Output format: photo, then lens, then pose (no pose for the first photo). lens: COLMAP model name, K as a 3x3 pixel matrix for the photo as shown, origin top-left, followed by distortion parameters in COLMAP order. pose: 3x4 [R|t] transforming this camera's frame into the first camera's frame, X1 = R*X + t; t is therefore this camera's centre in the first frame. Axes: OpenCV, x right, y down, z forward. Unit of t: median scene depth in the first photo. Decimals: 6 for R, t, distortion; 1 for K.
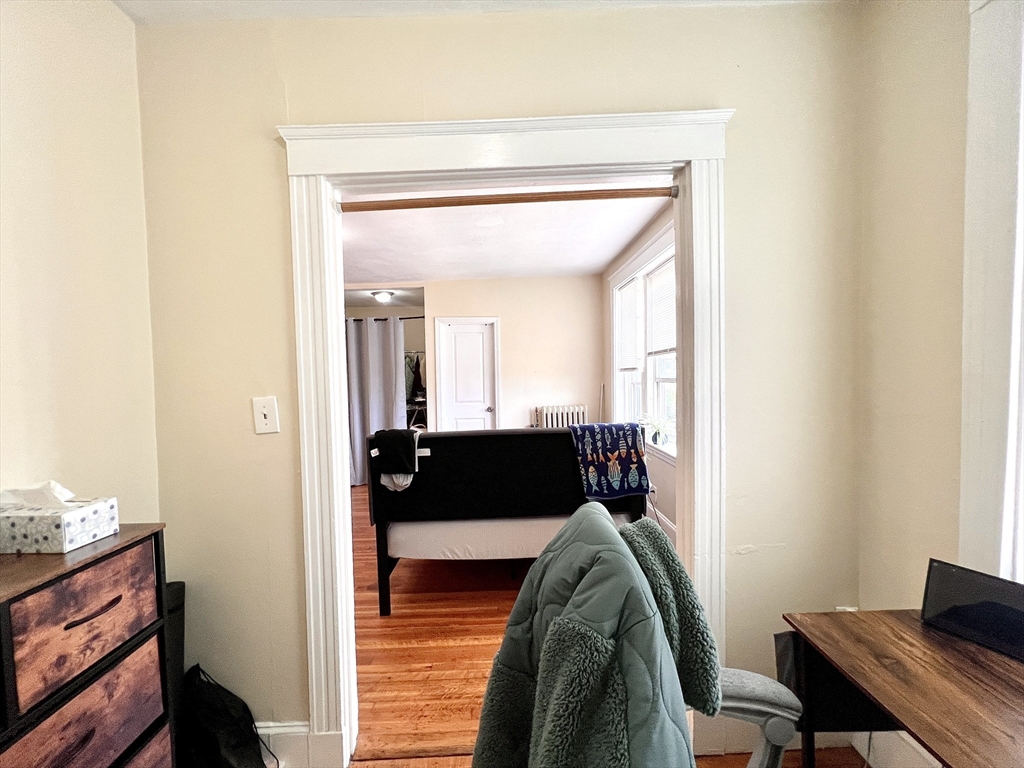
lens RADIAL K [[408.2, 0, 511.8], [0, 408.2, 385.6], [0, 0, 1]] dist [-0.002115, -0.000301]
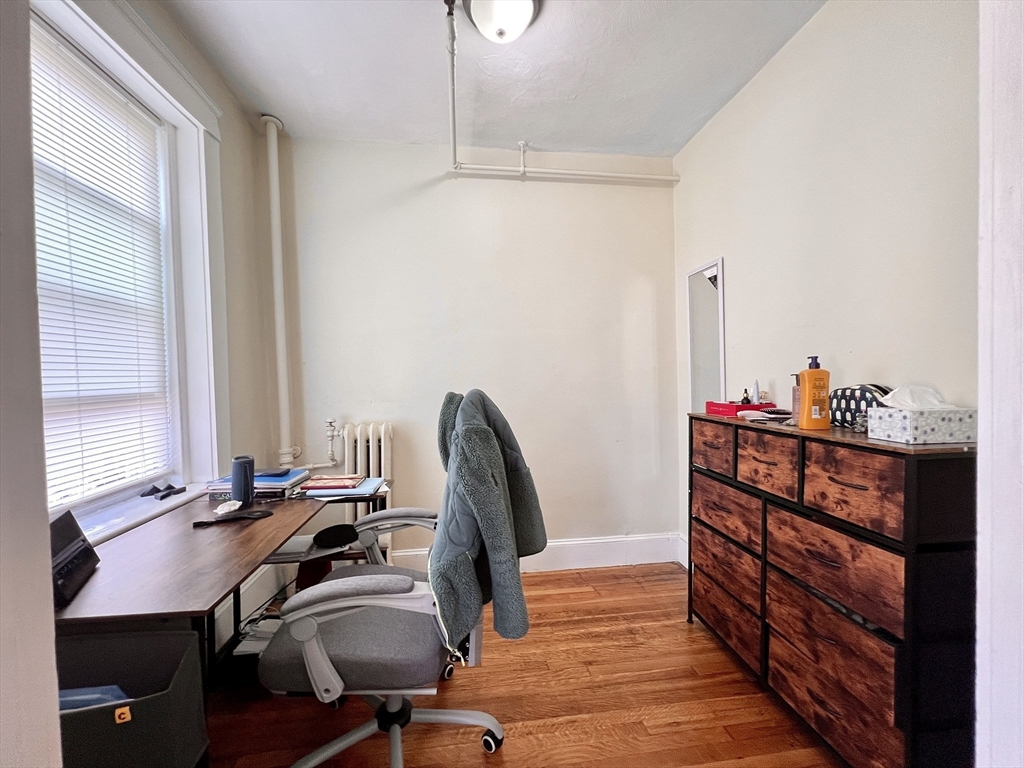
lens RADIAL K [[410.8, 0, 511.9], [0, 410.8, 384.2], [0, 0, 1]] dist [0.001079, 0.000216]
pose [[-0.990012, 0.049945, -0.131839, 0.191648], [0.041351, 0.996886, 0.067140, 0.103824], [0.134781, 0.061018, -0.988995, 2.085059]]
